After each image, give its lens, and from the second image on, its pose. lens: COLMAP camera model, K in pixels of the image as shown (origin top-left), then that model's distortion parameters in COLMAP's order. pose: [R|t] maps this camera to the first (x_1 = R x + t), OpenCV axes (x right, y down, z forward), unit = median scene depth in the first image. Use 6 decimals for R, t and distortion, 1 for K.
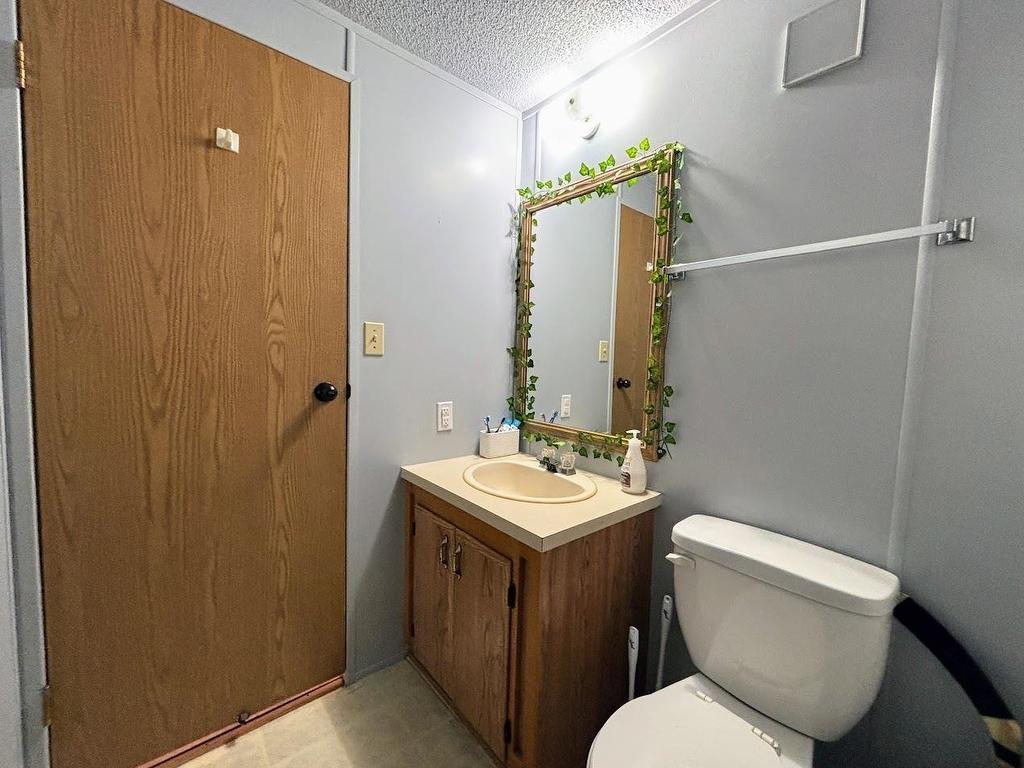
lens RADIAL K [[414.4, 0, 509.6], [0, 414.4, 387.5], [0, 0, 1]] dist [0.007624, -0.000509]
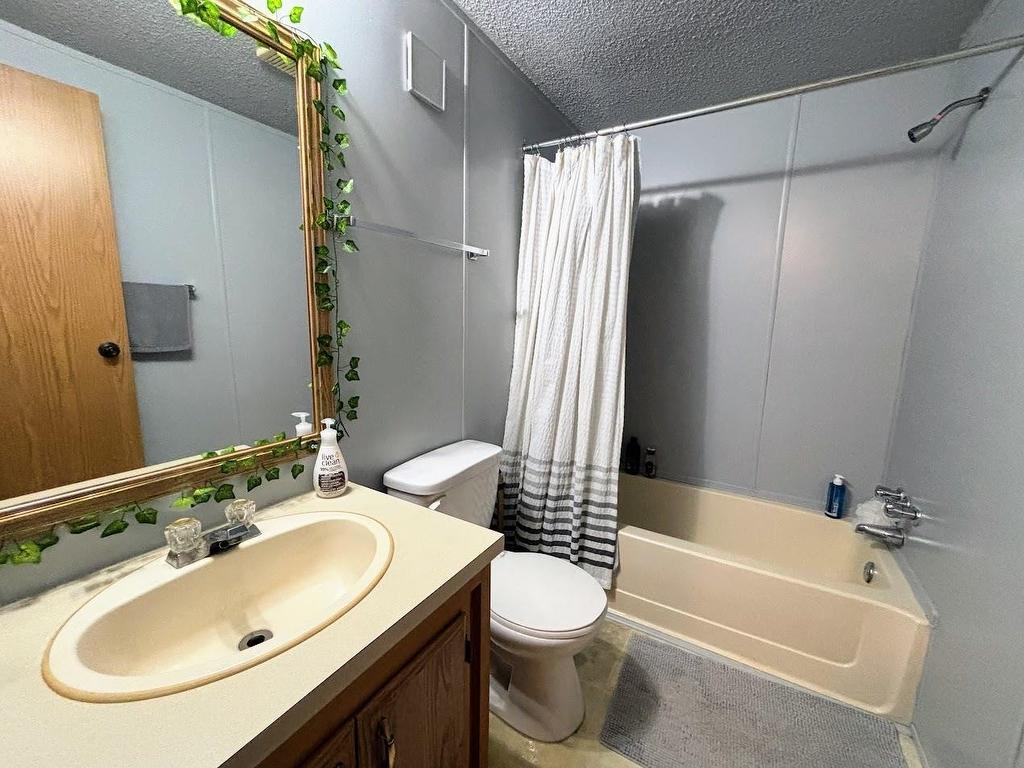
lens RADIAL K [[414.4, 0, 509.6], [0, 414.4, 387.5], [0, 0, 1]] dist [0.007624, -0.000509]
pose [[-0.312841, -0.200392, 0.928425, -0.538612], [0.038680, 0.973991, 0.223260, -0.121774], [-0.949017, 0.105757, -0.296954, 0.920920]]
